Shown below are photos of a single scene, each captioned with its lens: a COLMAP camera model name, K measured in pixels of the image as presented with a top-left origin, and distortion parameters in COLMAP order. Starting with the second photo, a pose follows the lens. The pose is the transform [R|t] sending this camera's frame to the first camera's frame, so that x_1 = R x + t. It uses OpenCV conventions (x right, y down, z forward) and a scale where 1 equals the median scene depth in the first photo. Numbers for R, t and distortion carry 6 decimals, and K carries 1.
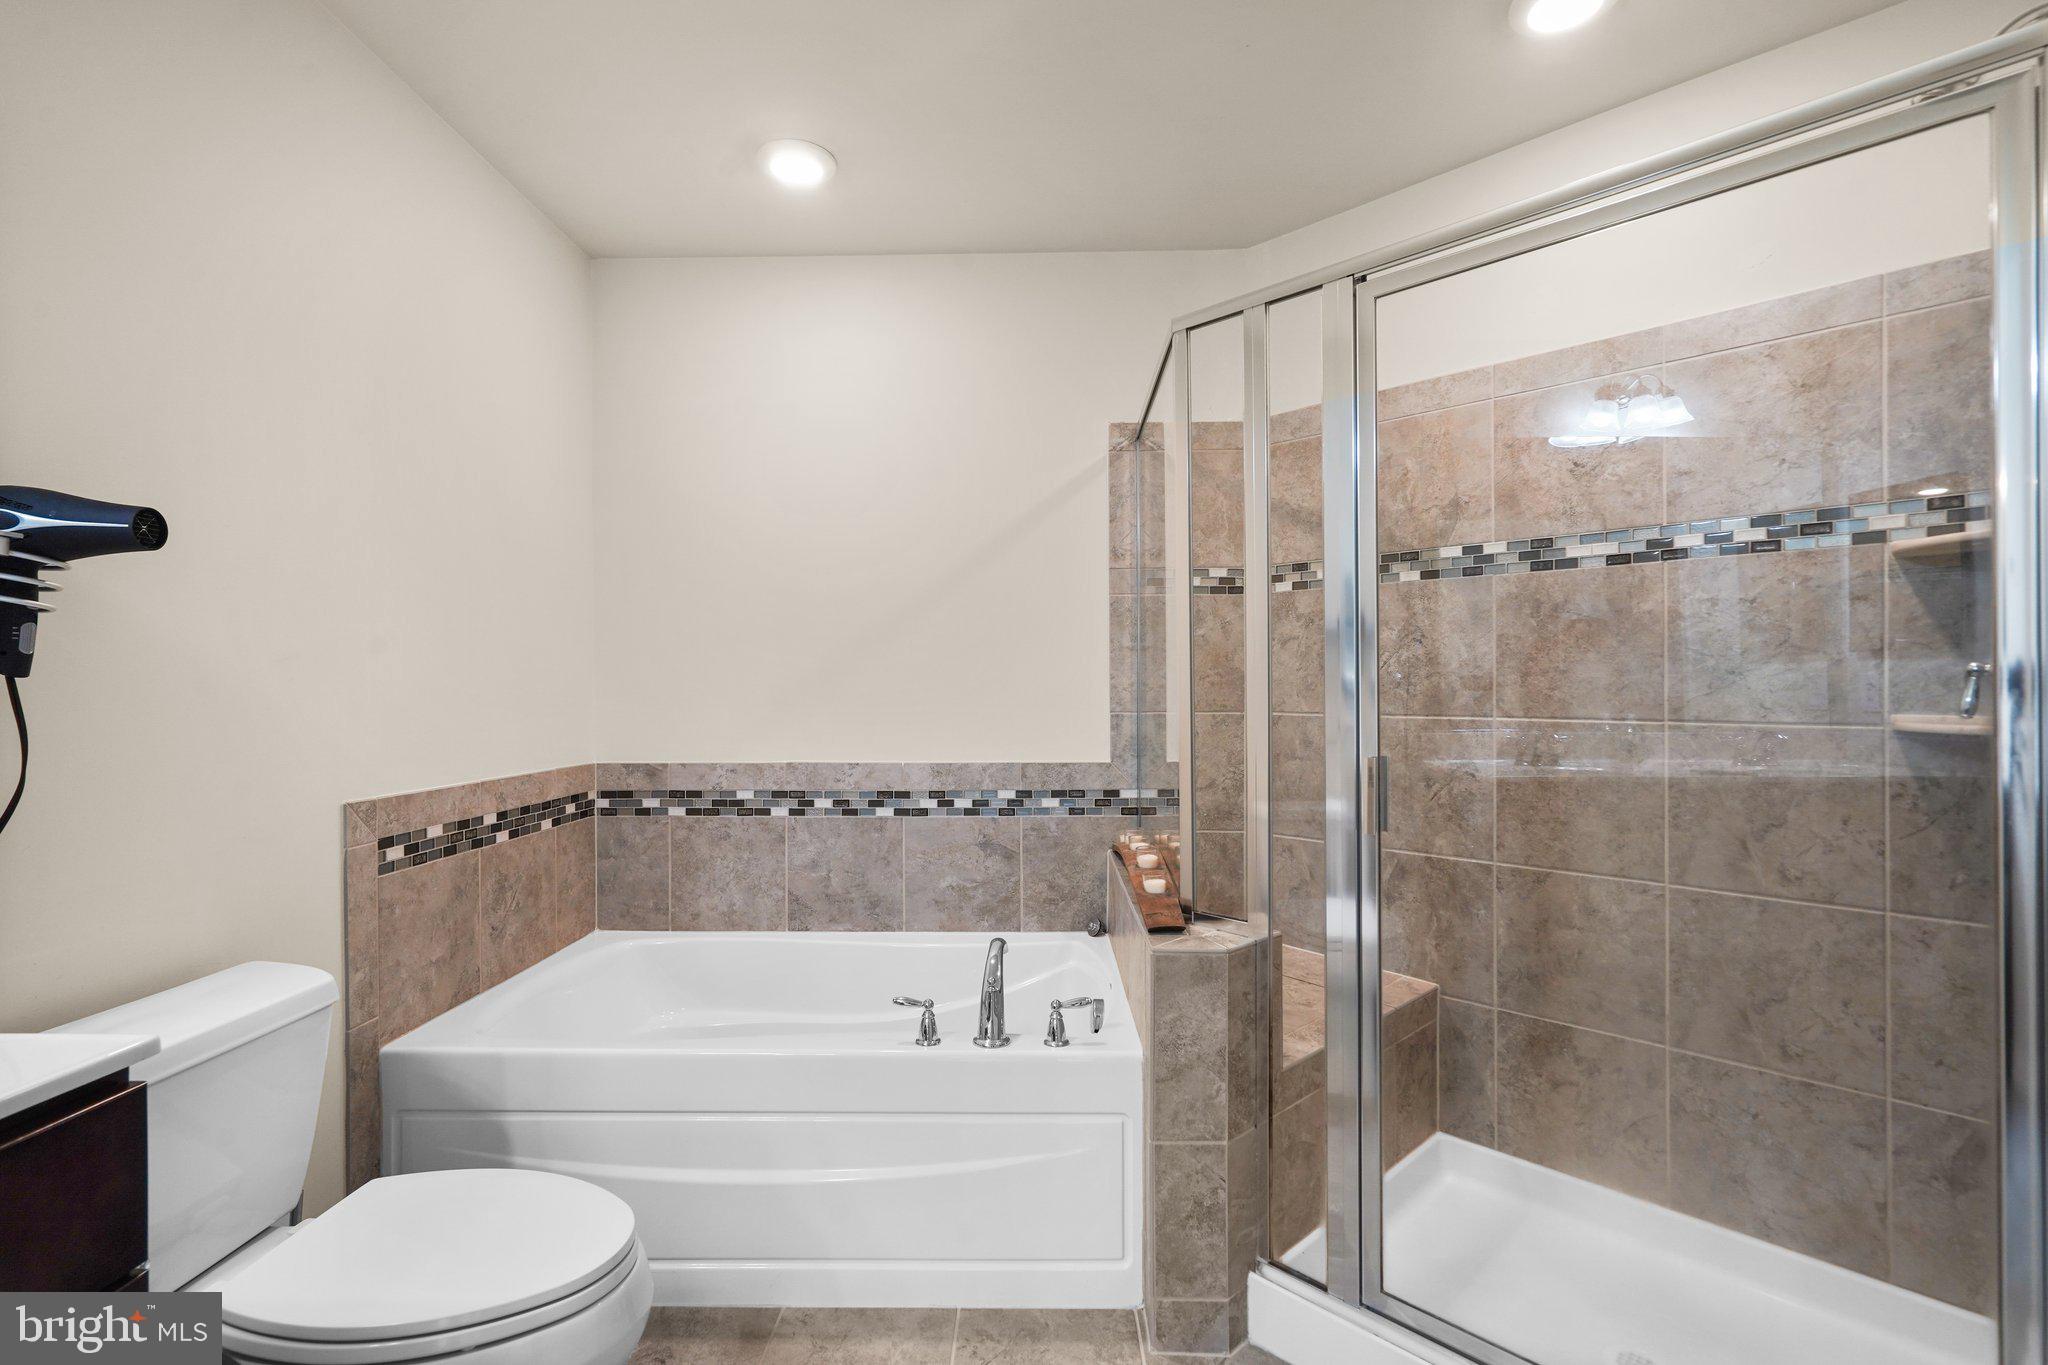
lens RADIAL K [[940.8, 0, 1026.2], [0, 940.8, 682.9], [0, 0, 1]] dist [-0.000445, 0.000987]
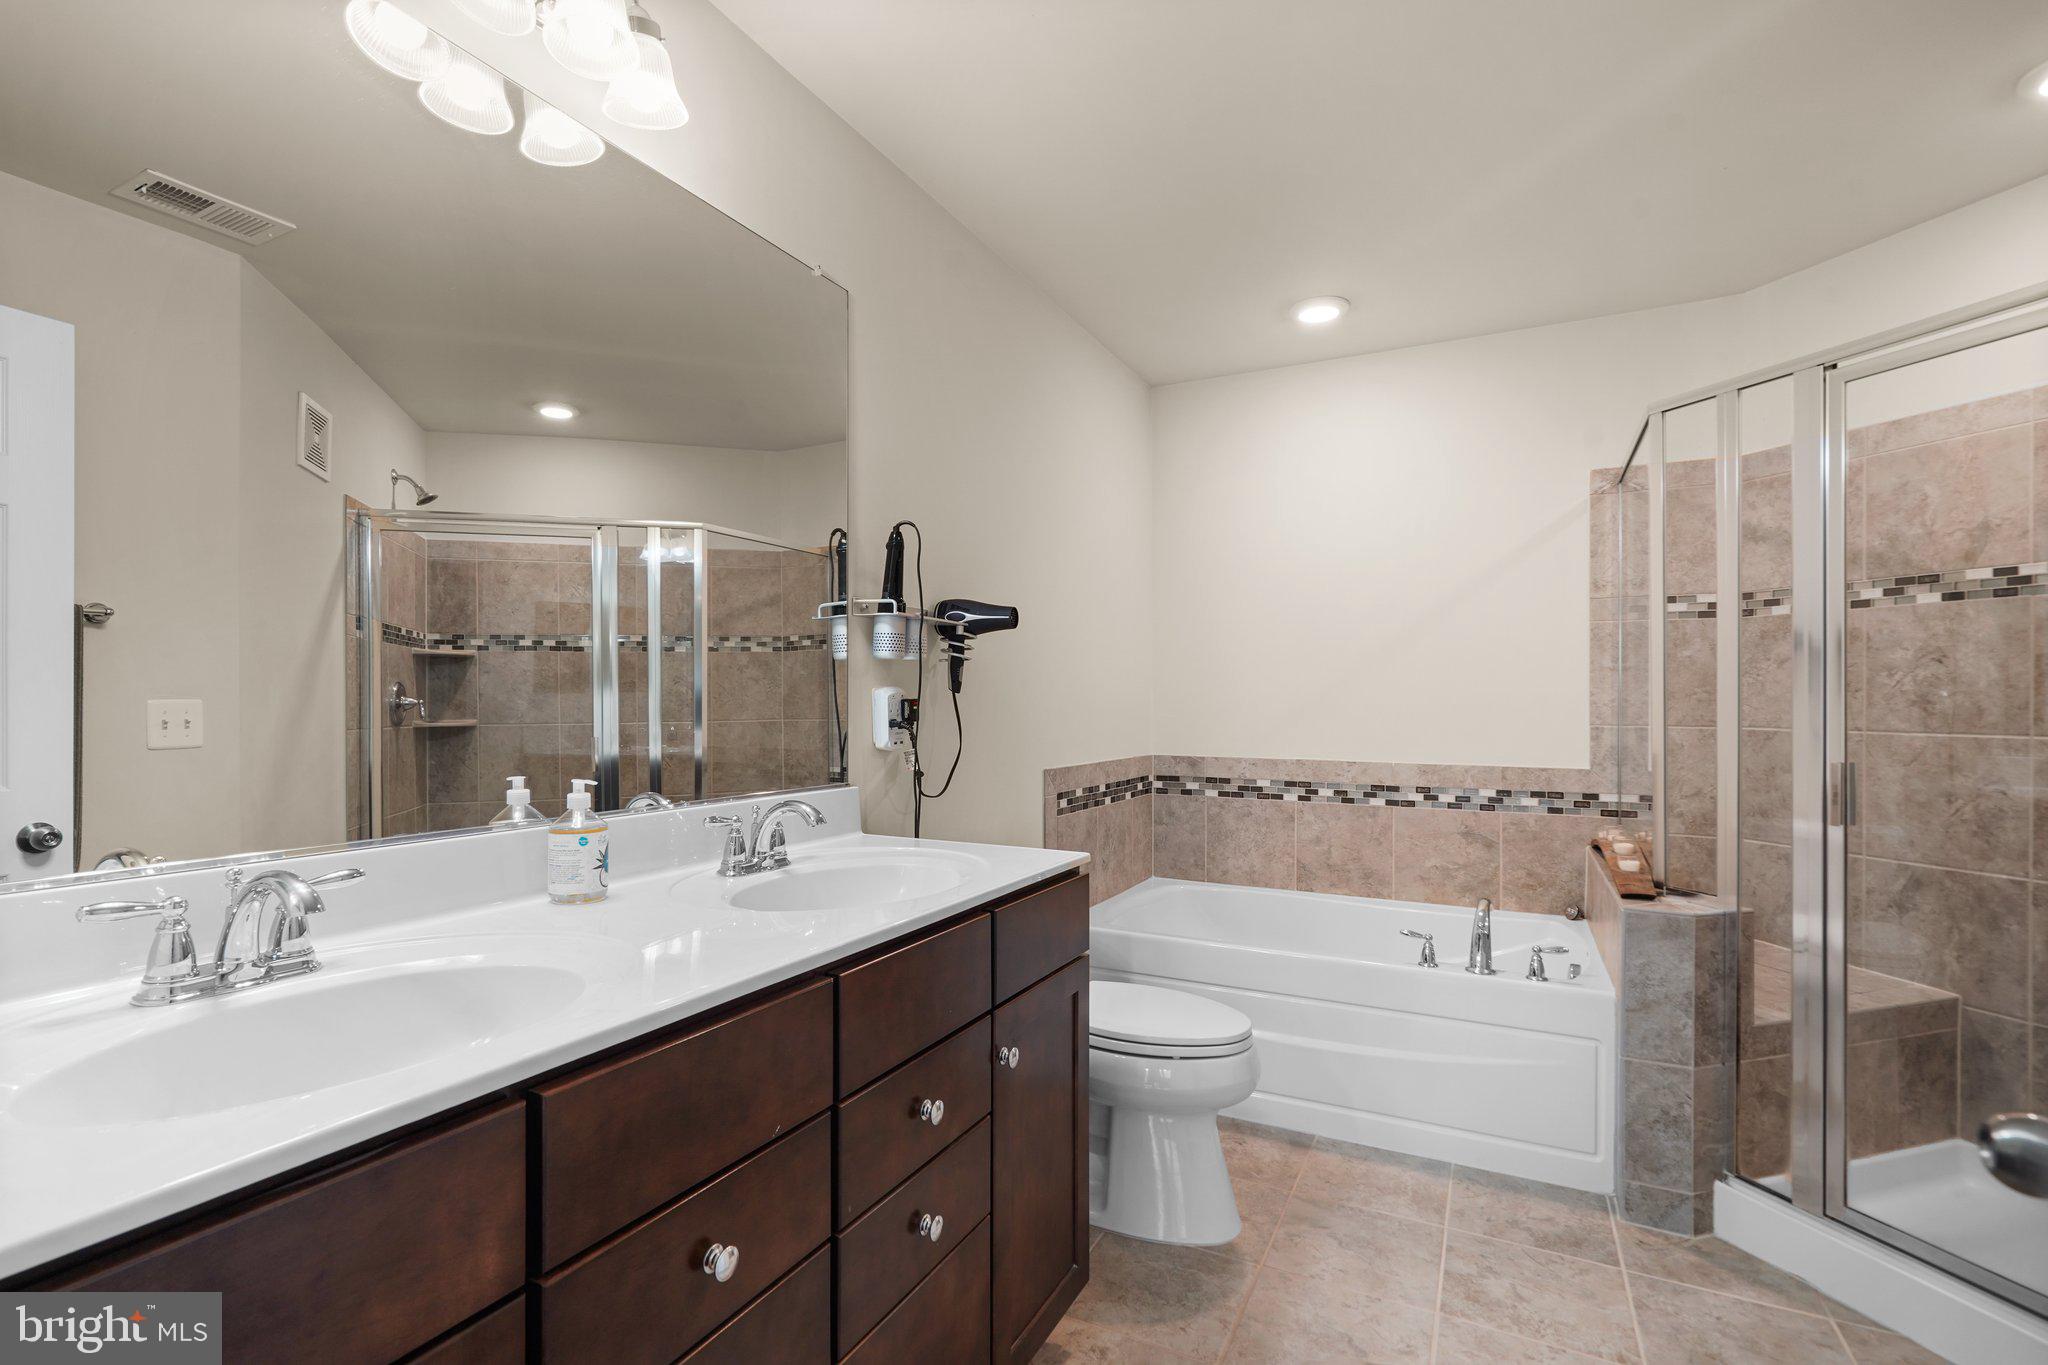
lens RADIAL K [[940.8, 0, 1016.4], [0, 940.8, 697.6], [0, 0, 1]] dist [-0.000445, 0.000987]
pose [[0.893703, 0.006411, -0.448614, -0.024032], [-0.006103, 0.999979, 0.002133, -0.000421], [0.448618, 0.000832, 0.893723, -0.388681]]
